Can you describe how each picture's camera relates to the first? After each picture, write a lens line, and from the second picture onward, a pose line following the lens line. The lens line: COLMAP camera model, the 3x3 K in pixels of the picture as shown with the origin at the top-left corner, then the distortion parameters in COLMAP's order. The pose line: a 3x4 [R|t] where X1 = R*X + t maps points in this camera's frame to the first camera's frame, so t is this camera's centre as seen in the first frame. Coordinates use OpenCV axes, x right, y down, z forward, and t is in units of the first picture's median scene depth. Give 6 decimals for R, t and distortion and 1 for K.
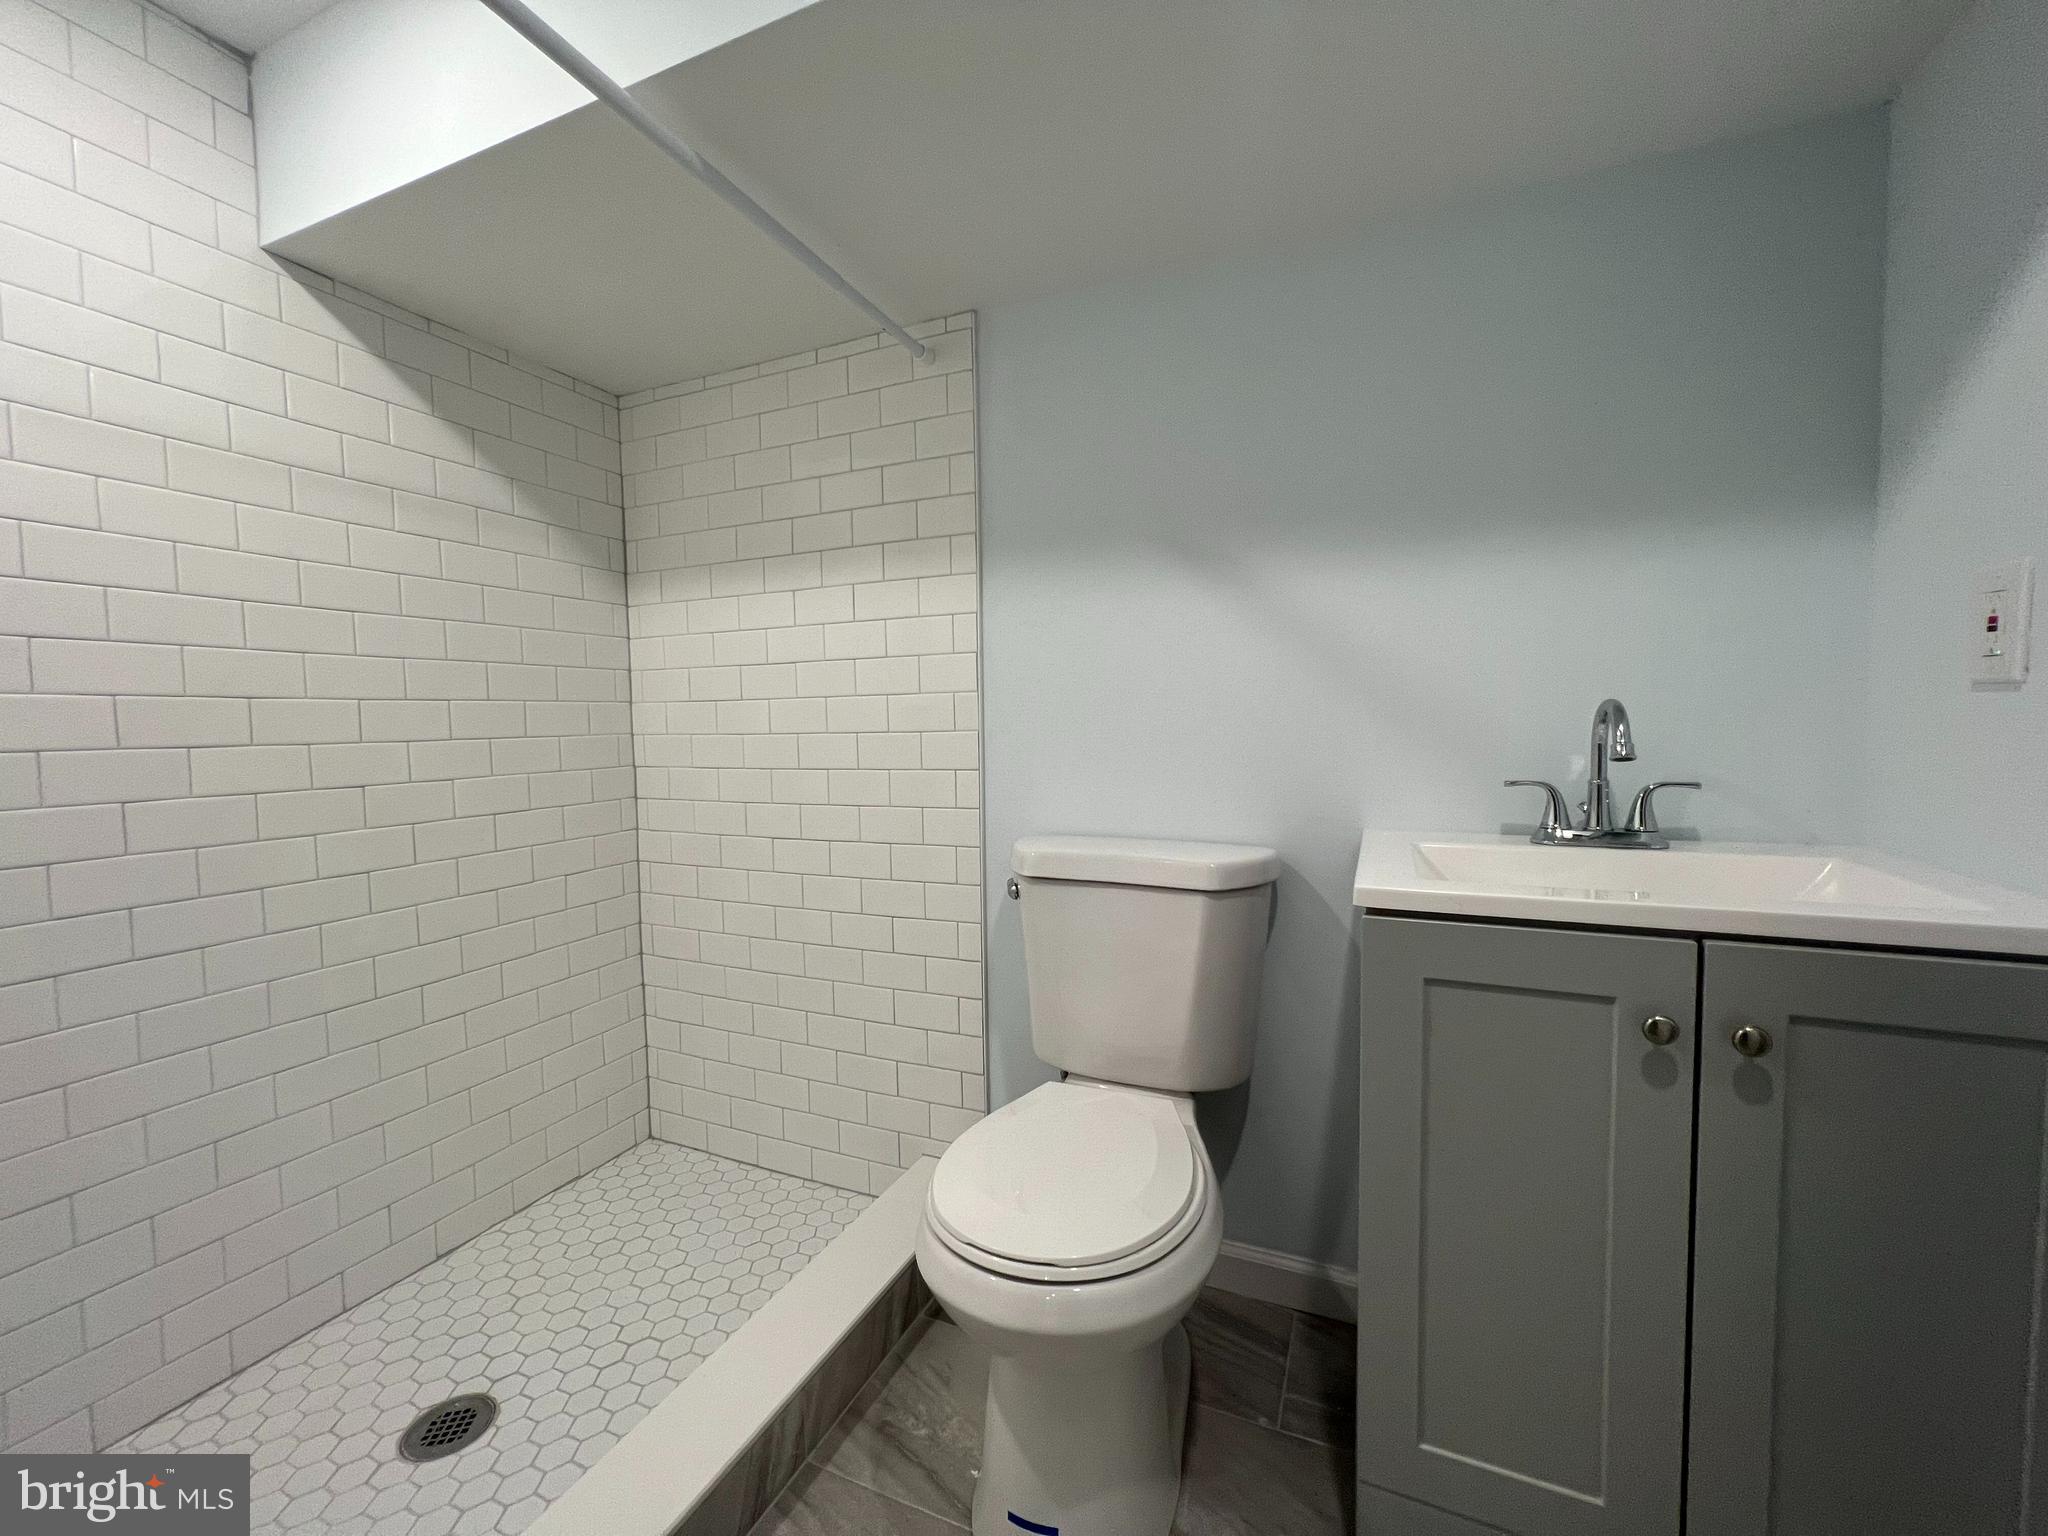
lens RADIAL K [[826.5, 0, 1022.2], [0, 826.5, 766.4], [0, 0, 1]] dist [0.001442, -0.000978]
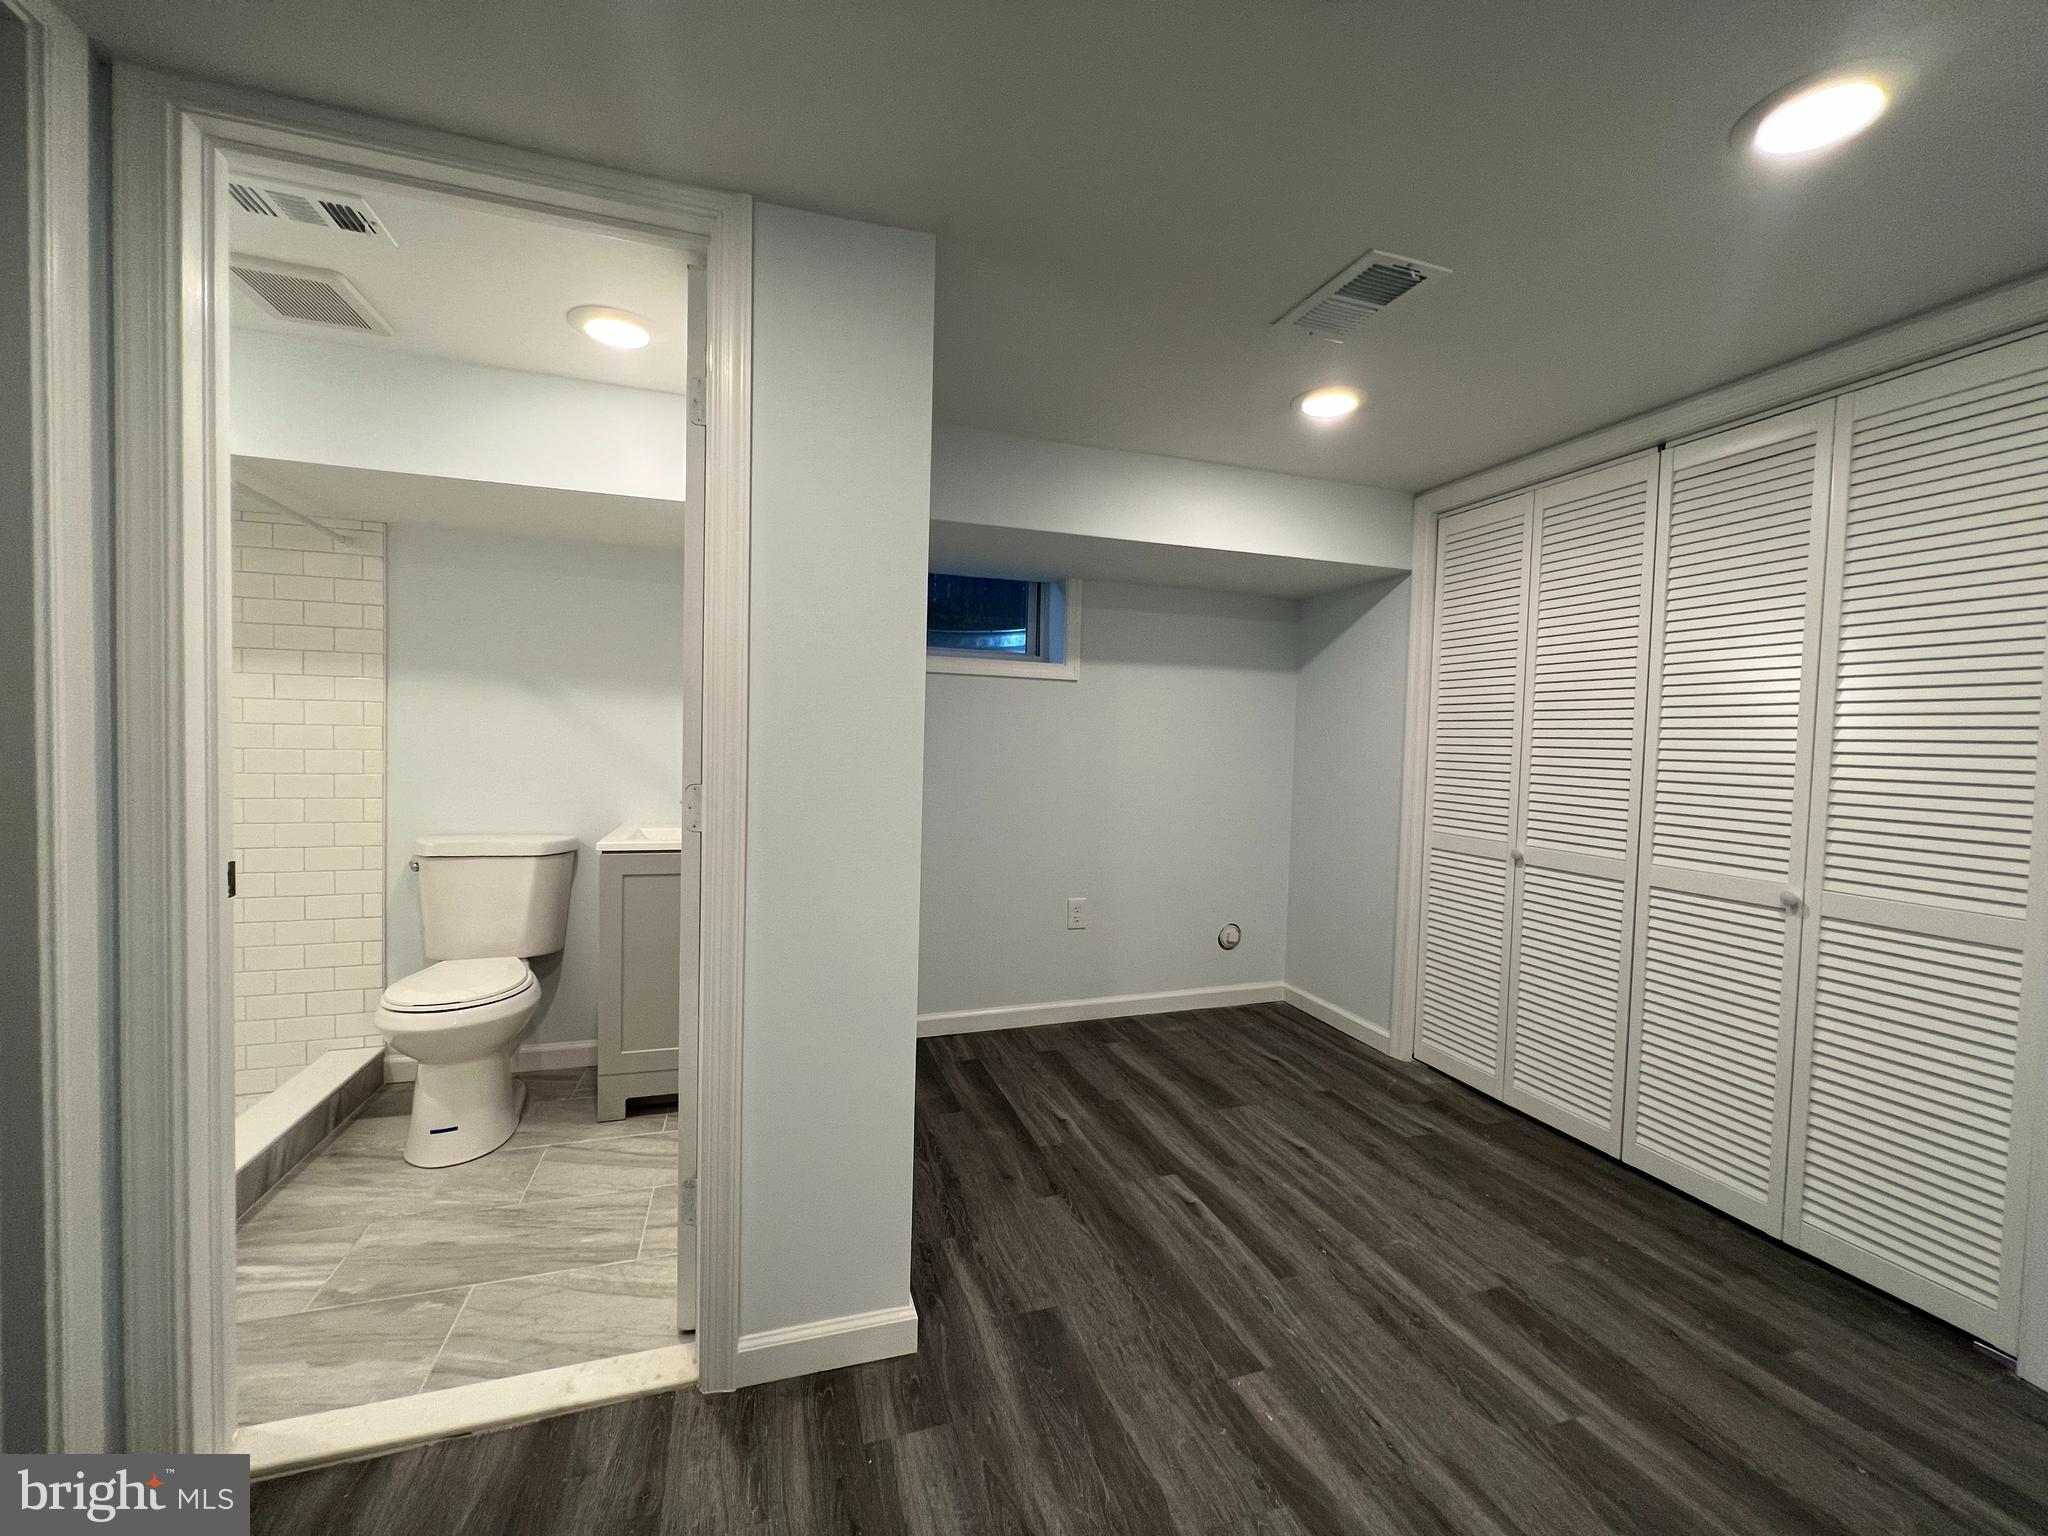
lens RADIAL K [[826.5, 0, 1017.2], [0, 826.5, 755.6], [0, 0, 1]] dist [0.001442, -0.000978]
pose [[0.757116, 0.012199, 0.653166, -0.203514], [0.000579, 0.999813, -0.019345, -0.055339], [-0.653280, 0.015025, 0.756968, -1.250875]]
